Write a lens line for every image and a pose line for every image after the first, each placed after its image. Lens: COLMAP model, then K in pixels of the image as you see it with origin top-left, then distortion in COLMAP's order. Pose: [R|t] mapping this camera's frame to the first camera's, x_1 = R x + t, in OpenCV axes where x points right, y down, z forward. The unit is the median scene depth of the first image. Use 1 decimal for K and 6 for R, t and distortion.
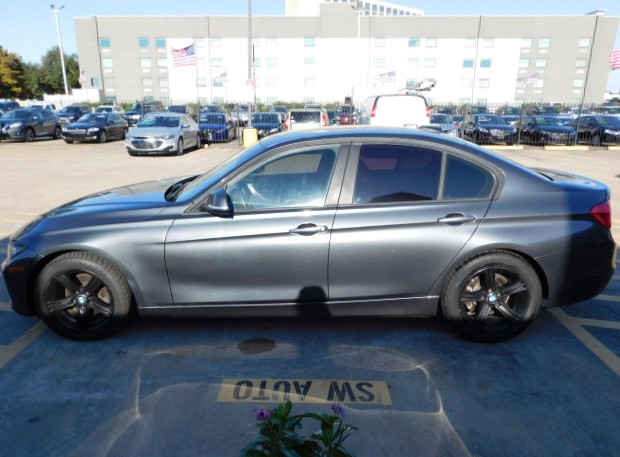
lens RADIAL K [[476.7, 0, 301.3], [0, 476.7, 241.2], [0, 0, 1]] dist [-0.007026, 0.004233]
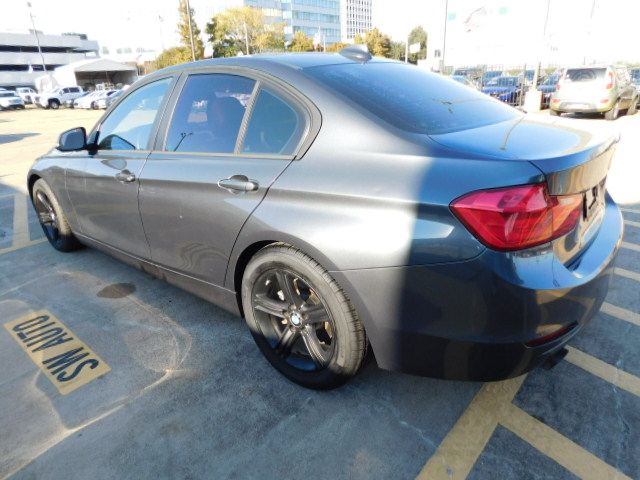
lens RADIAL K [[423.3, 0, 320.0], [0, 423.3, 240.0], [0, 0, 1]] dist [-0.070060, 0.056357]
pose [[0.777614, 0.196563, -0.597226, 0.771908], [-0.136359, 0.979991, 0.144996, -0.070786], [0.613777, -0.031314, 0.788858, 0.609587]]
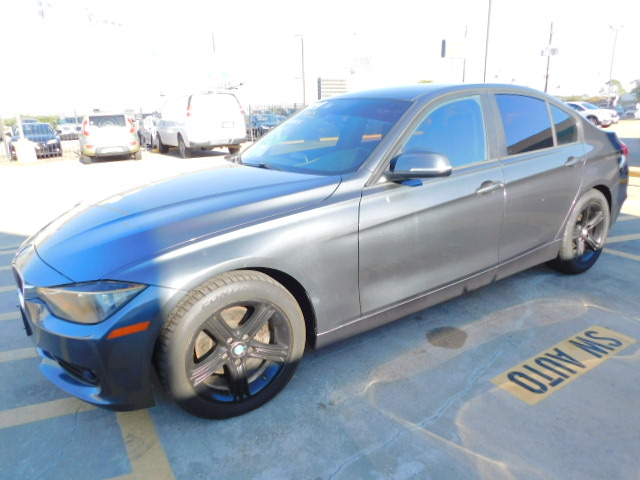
lens RADIAL K [[442.2, 0, 320.0], [0, 442.2, 240.0], [0, 0, 1]] dist [-0.103244, 0.089849]
pose [[0.833833, -0.180206, 0.521775, -0.682679], [0.179987, 0.982313, 0.051631, -0.028048], [-0.521850, 0.050861, 0.851520, 0.482441]]
